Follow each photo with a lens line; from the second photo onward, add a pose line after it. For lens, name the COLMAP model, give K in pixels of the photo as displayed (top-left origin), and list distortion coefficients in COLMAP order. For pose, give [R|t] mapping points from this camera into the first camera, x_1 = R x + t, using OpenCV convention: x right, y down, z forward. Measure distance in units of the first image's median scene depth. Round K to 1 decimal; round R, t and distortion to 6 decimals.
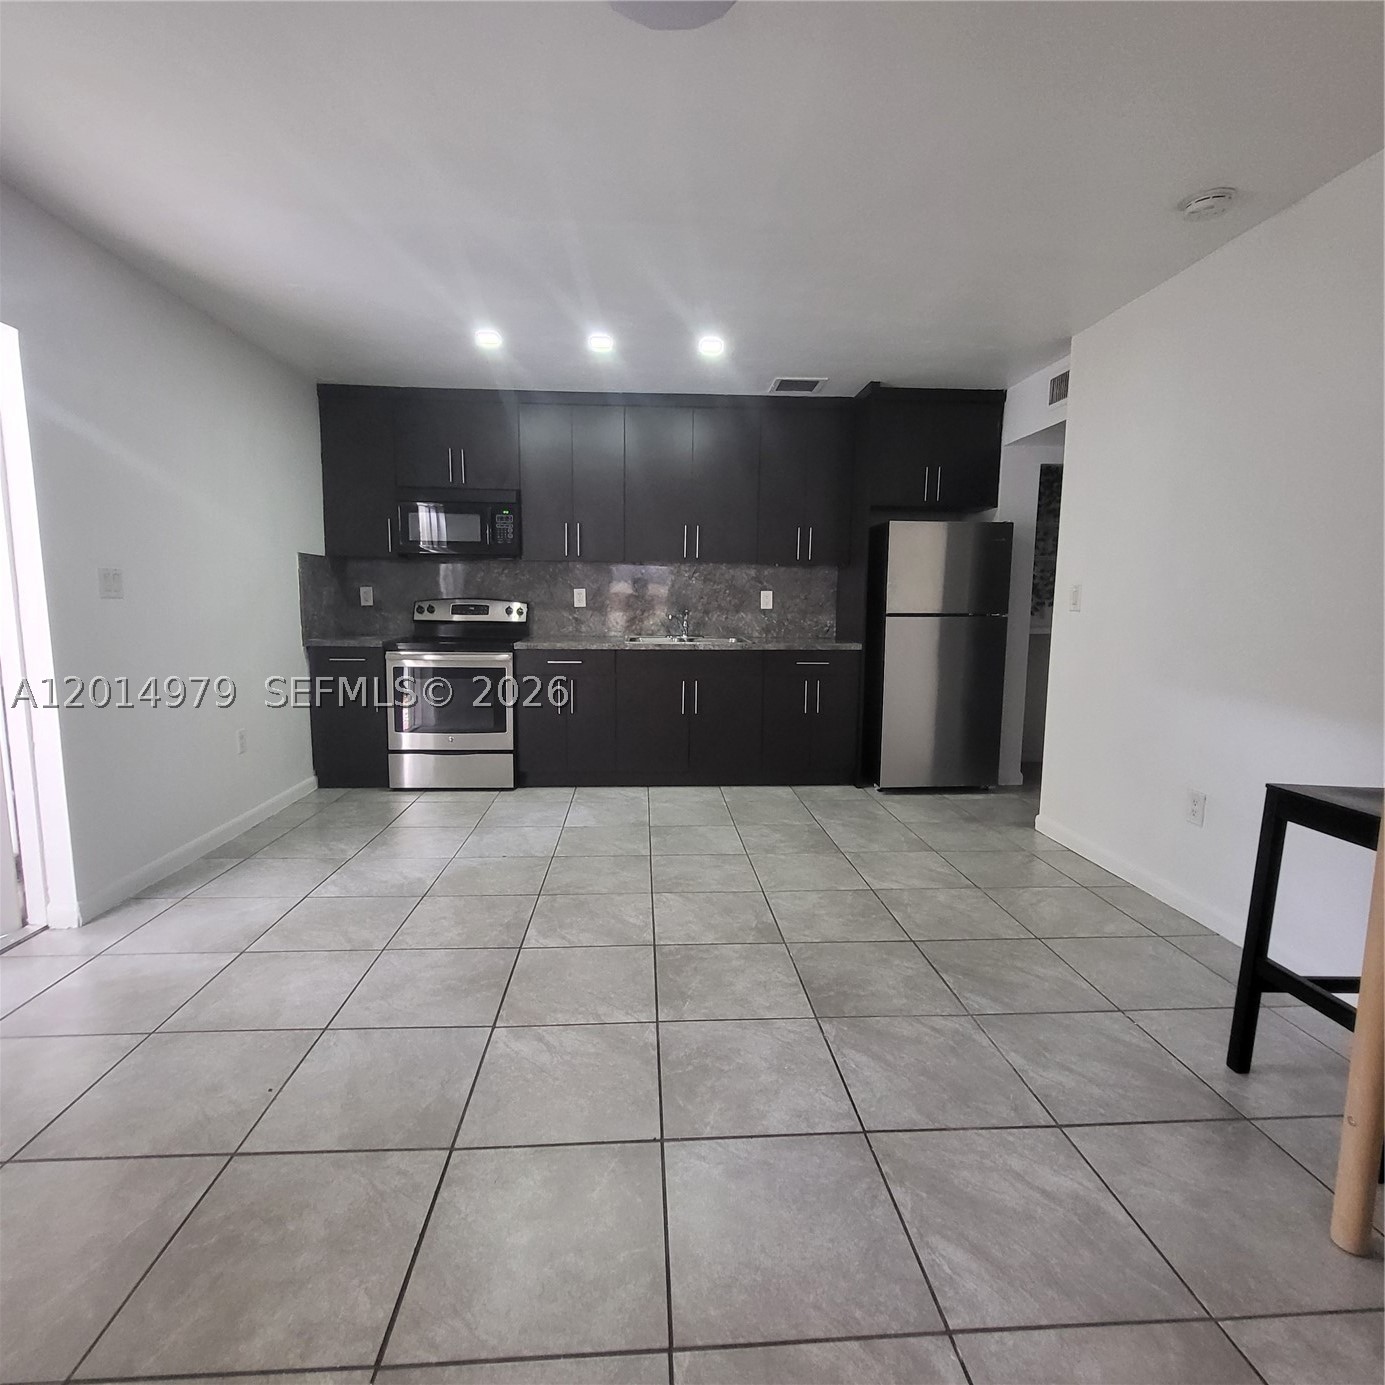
lens RADIAL K [[725.9, 0, 692.5], [0, 725.9, 692.5], [0, 0, 1]] dist [-0.003393, 0.002010]
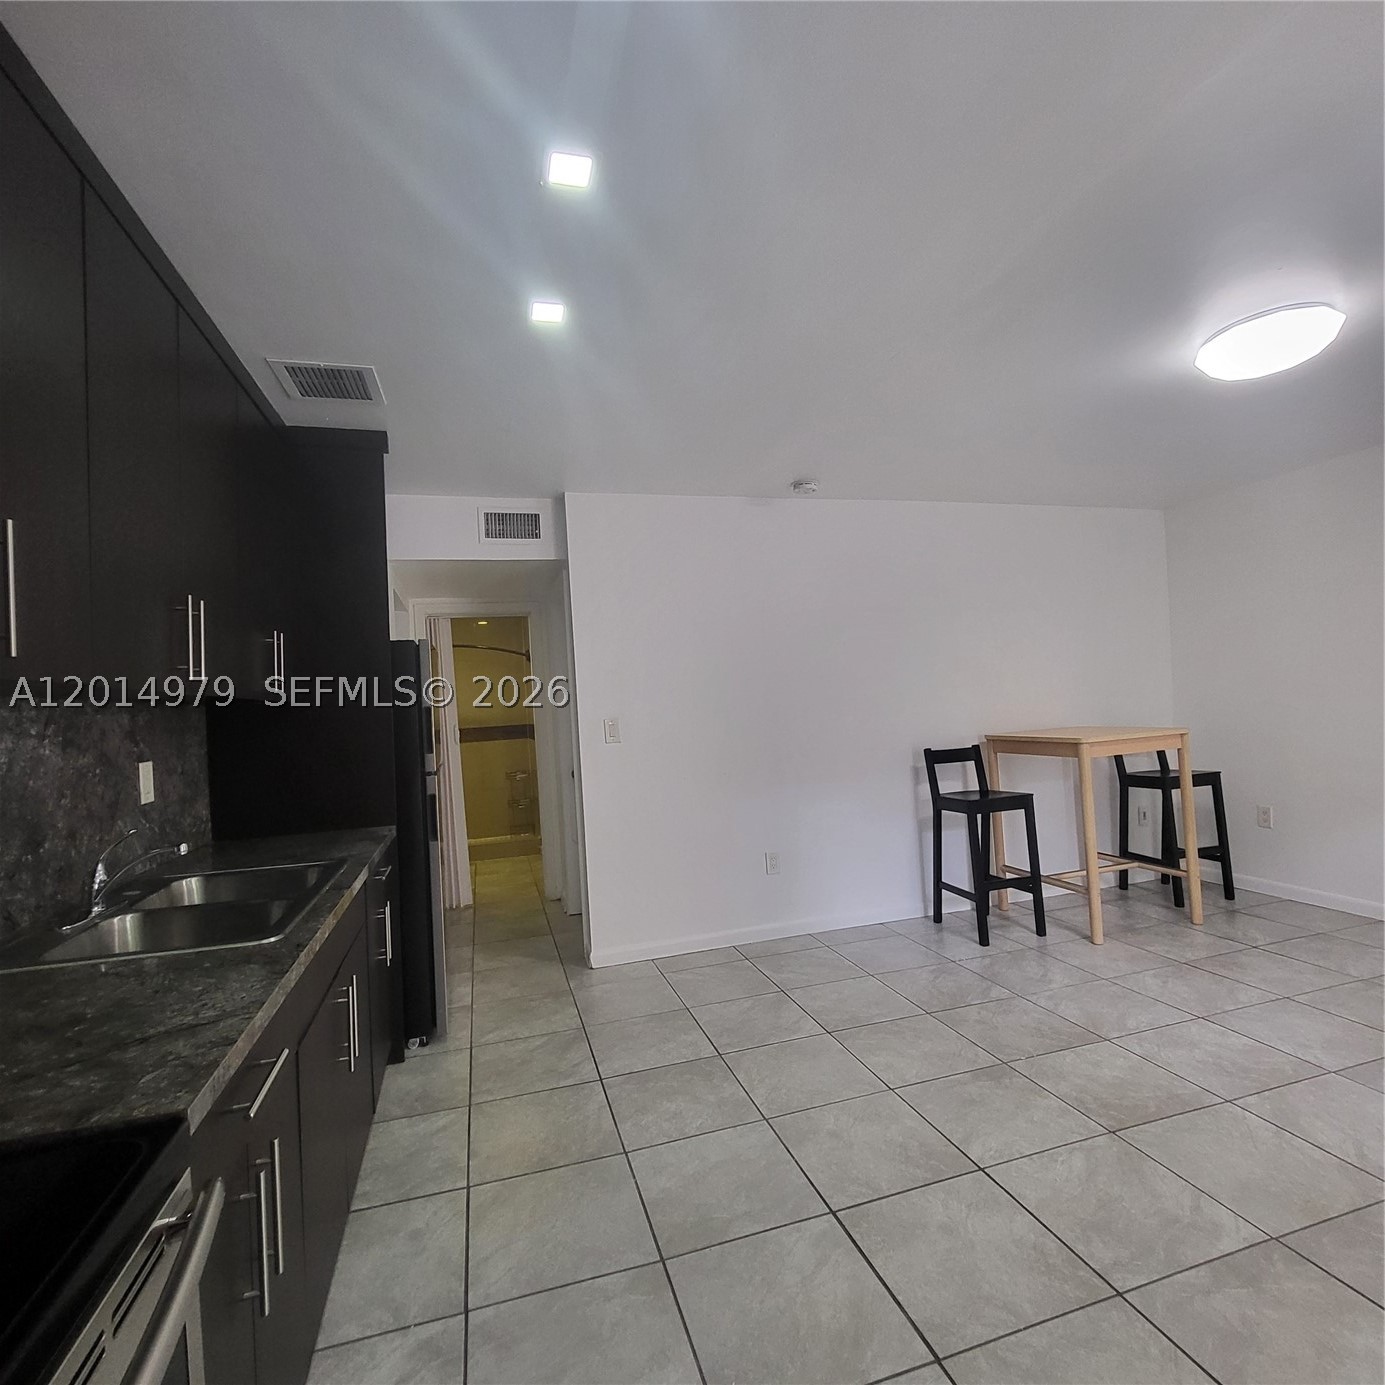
lens RADIAL K [[725.9, 0, 692.5], [0, 725.9, 692.5], [0, 0, 1]] dist [-0.003393, 0.002010]
pose [[-0.207697, 0.015645, 0.978068, -0.680523], [0.177046, 0.983960, 0.021857, -0.229965], [-0.962038, 0.177703, -0.207136, 1.338152]]
